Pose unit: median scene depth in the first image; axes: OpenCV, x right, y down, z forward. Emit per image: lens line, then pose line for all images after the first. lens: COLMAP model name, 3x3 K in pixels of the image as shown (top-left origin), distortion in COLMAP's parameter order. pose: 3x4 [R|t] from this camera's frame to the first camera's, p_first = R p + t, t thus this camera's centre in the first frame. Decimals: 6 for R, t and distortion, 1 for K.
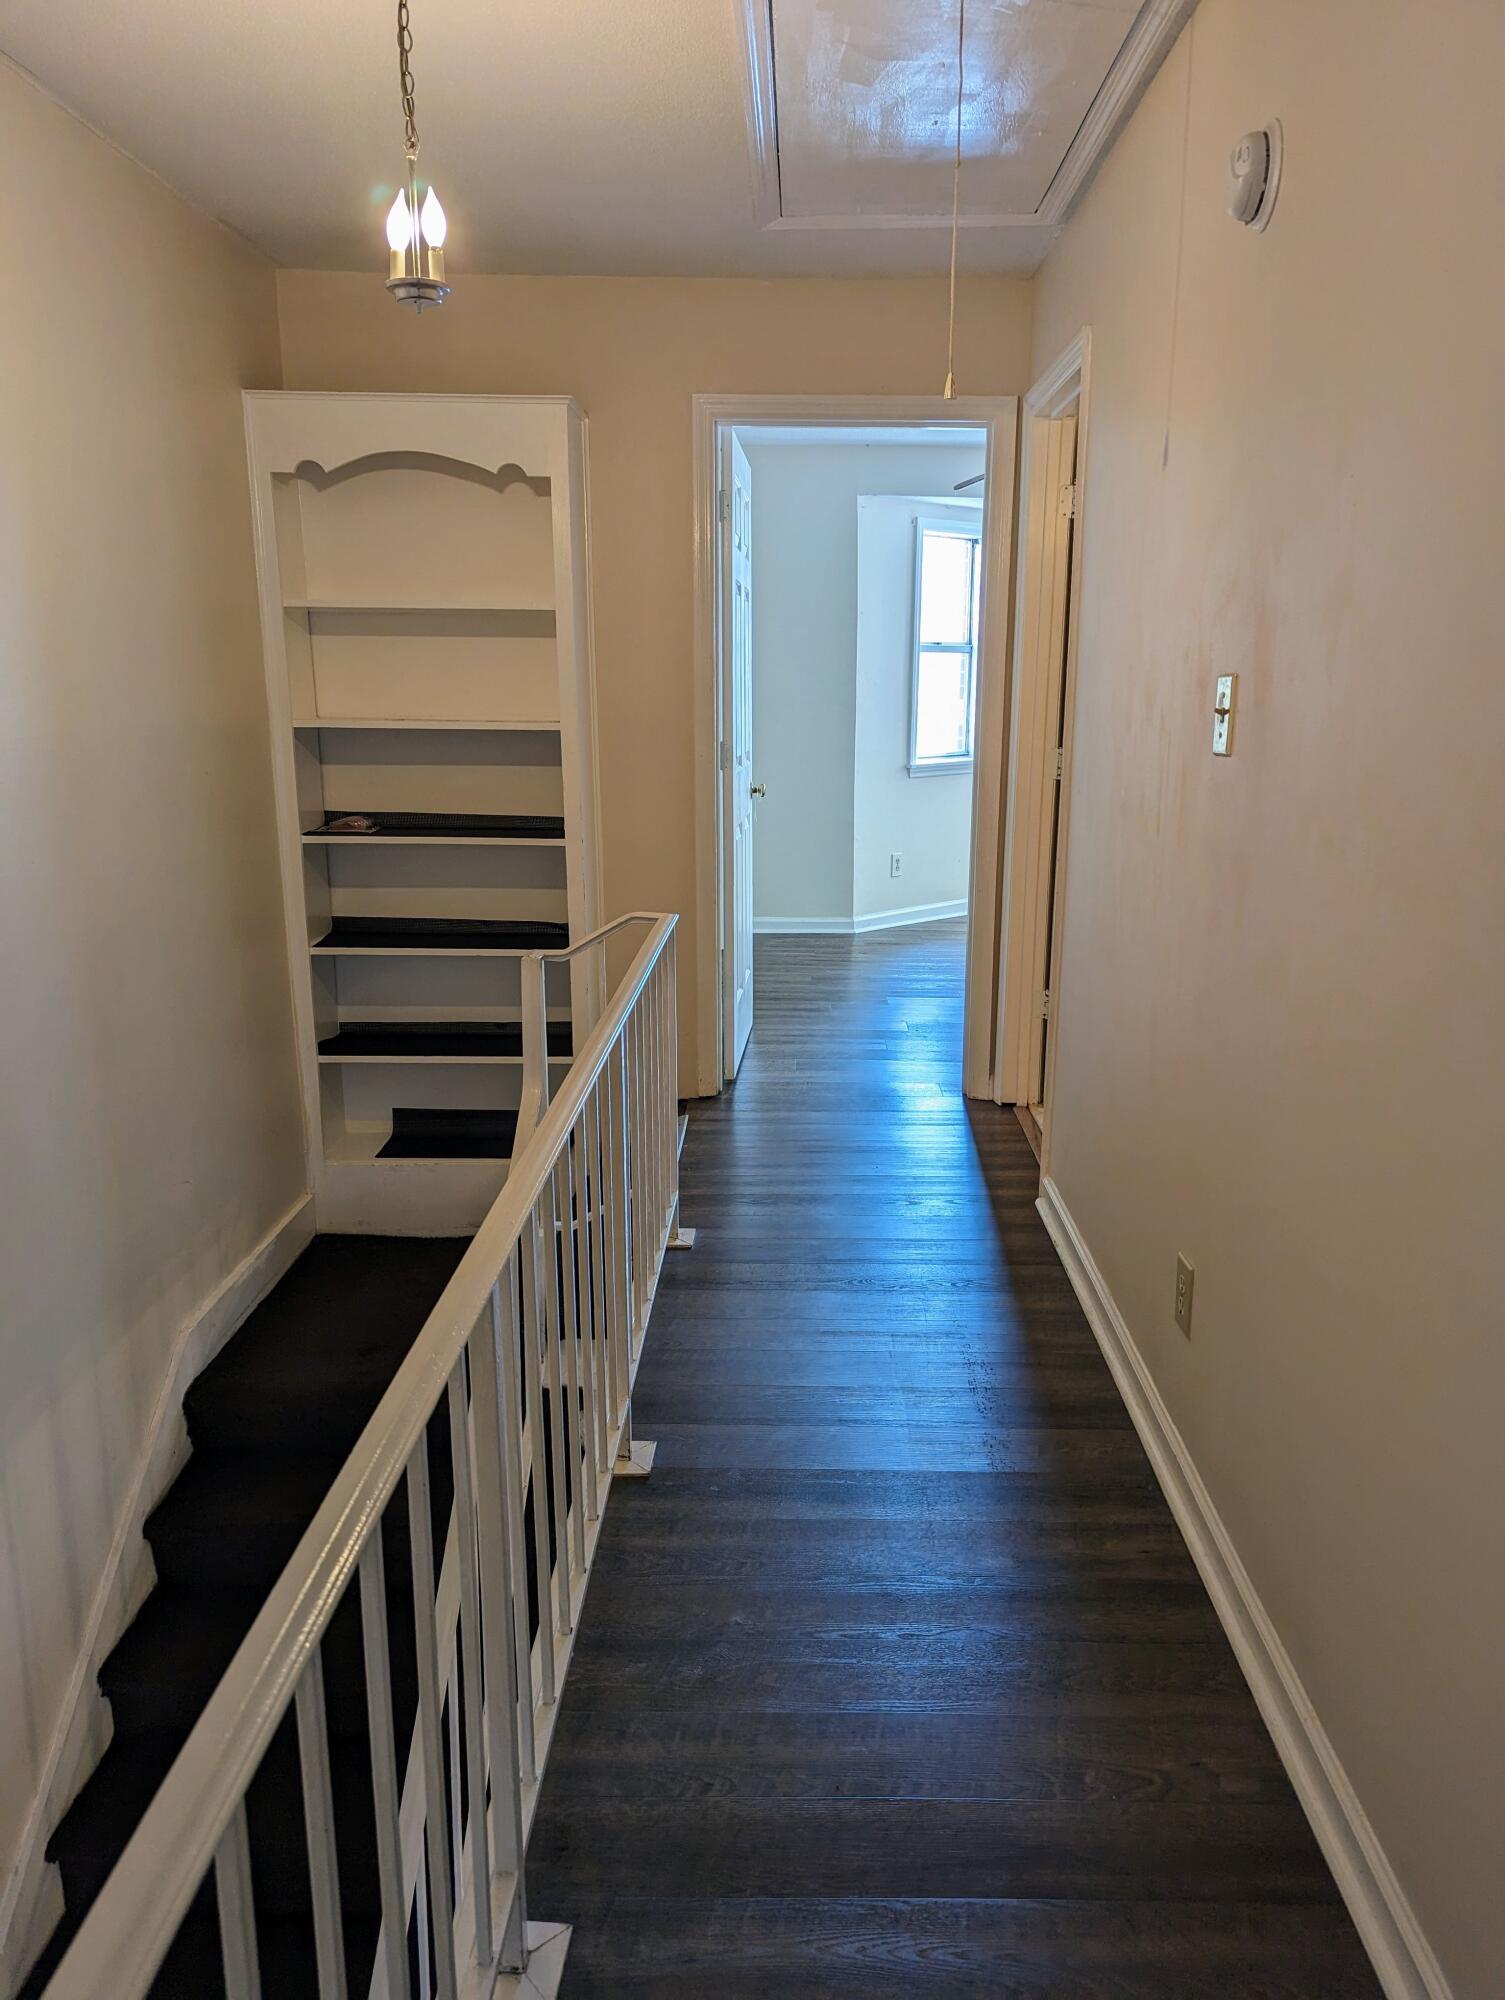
lens RADIAL K [[1409.5, 0, 762.9], [0, 1409.5, 999.7], [0, 0, 1]] dist [0.034666, -0.045935]
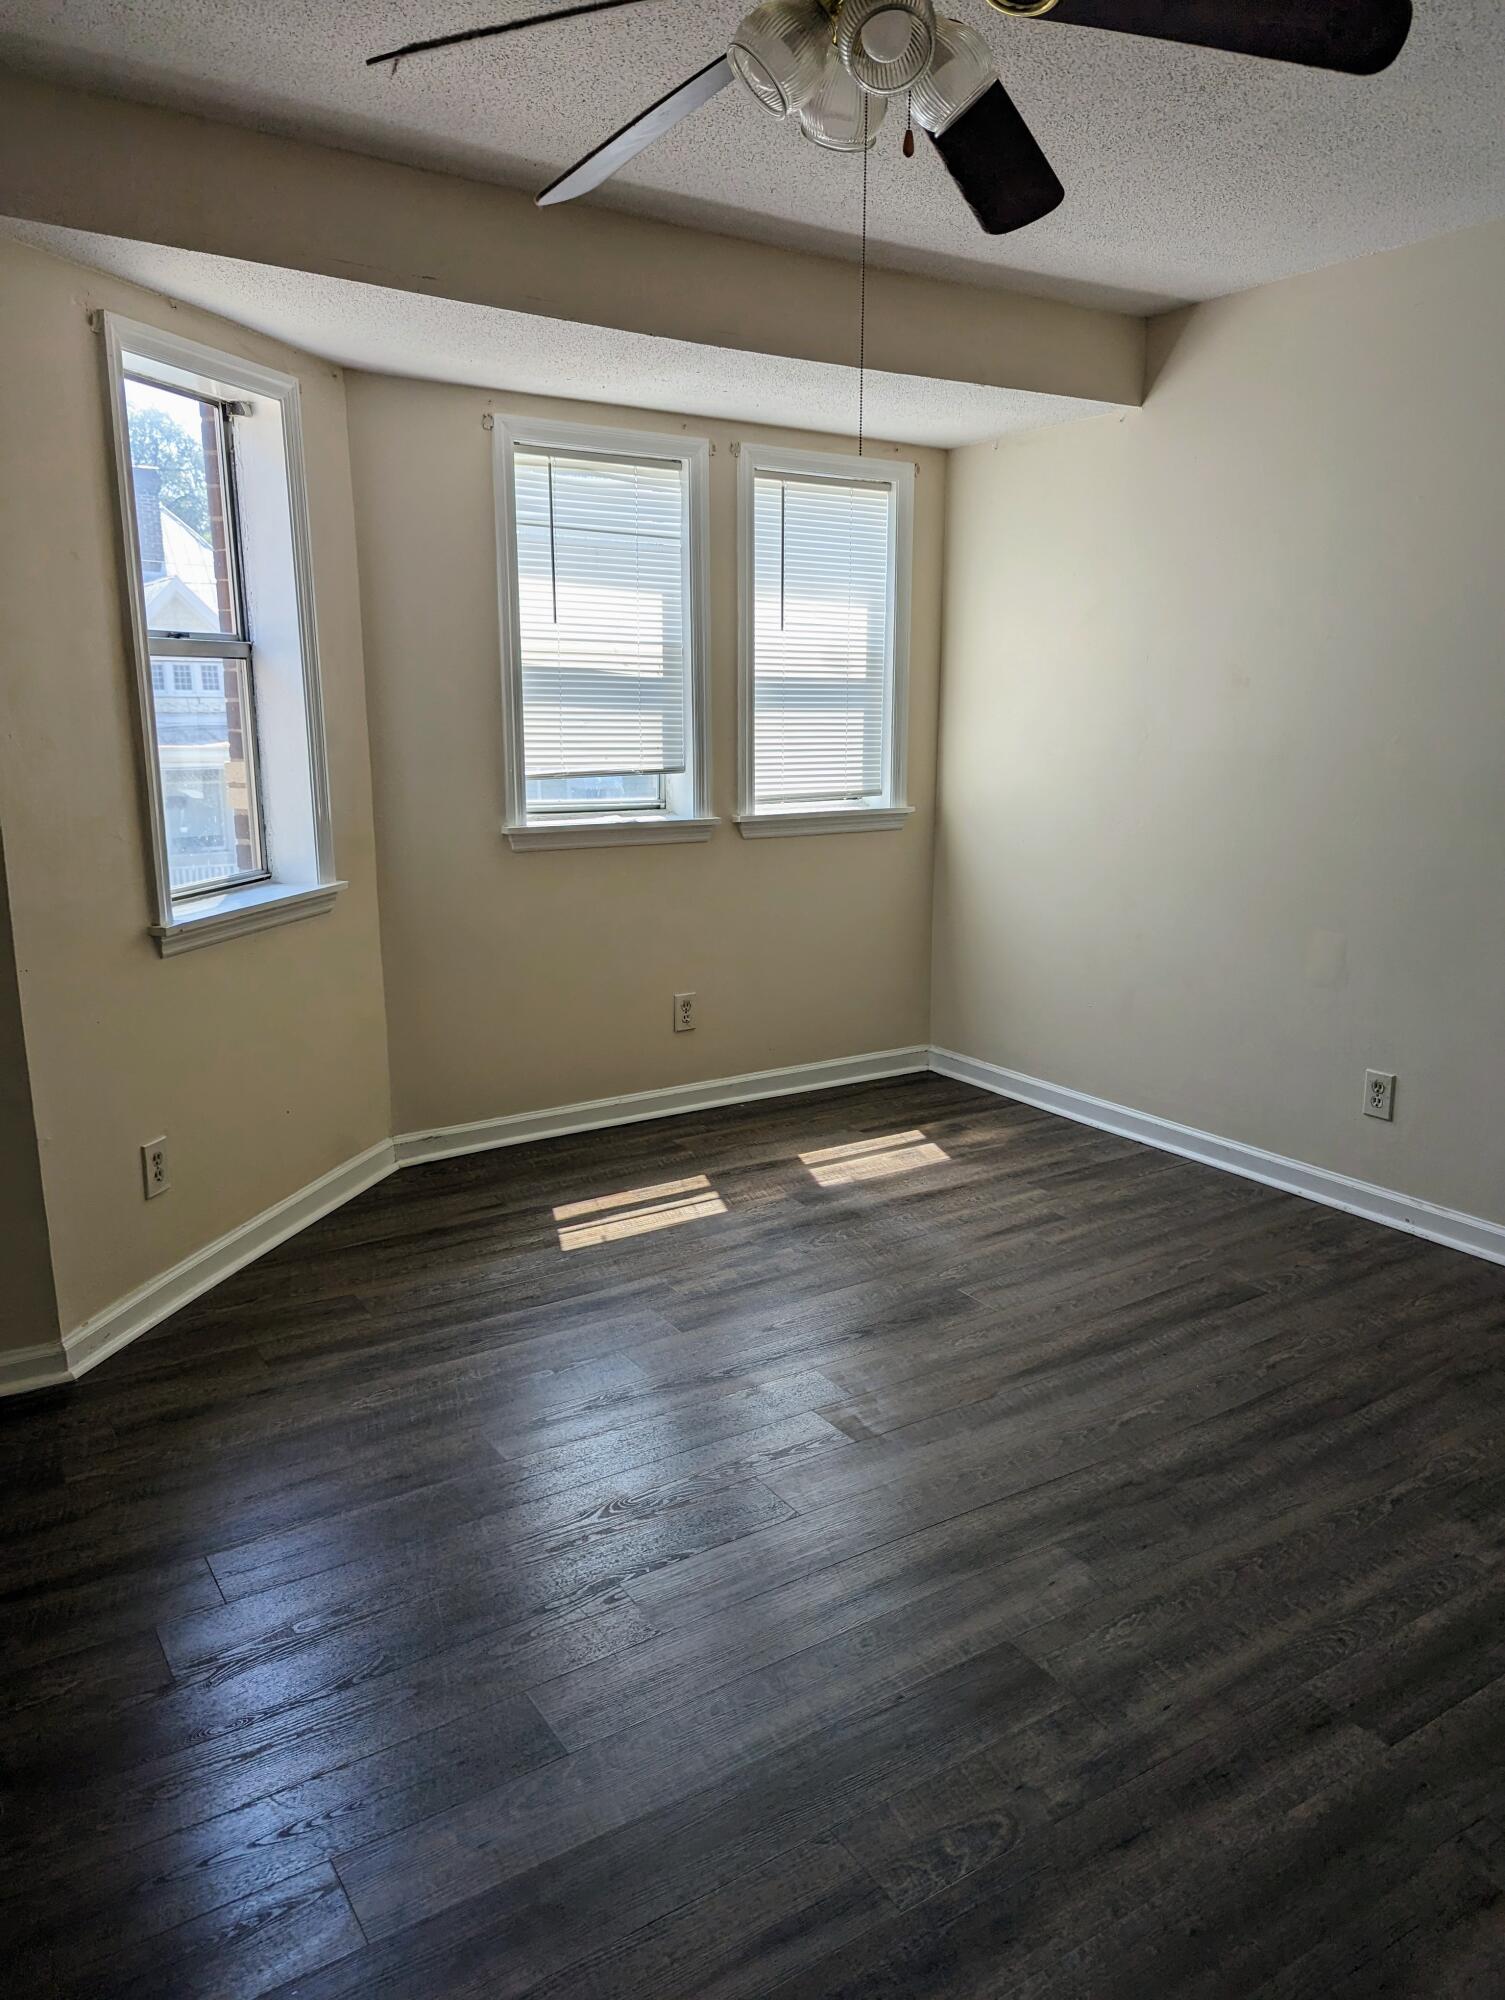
lens RADIAL K [[1409.5, 0, 745.6], [0, 1409.5, 990.0], [0, 0, 1]] dist [0.034666, -0.045935]
pose [[0.839119, -0.116612, 0.531301, 0.026345], [0.125226, 0.991928, 0.019935, -0.135196], [-0.529337, 0.049805, 0.846948, 0.563045]]
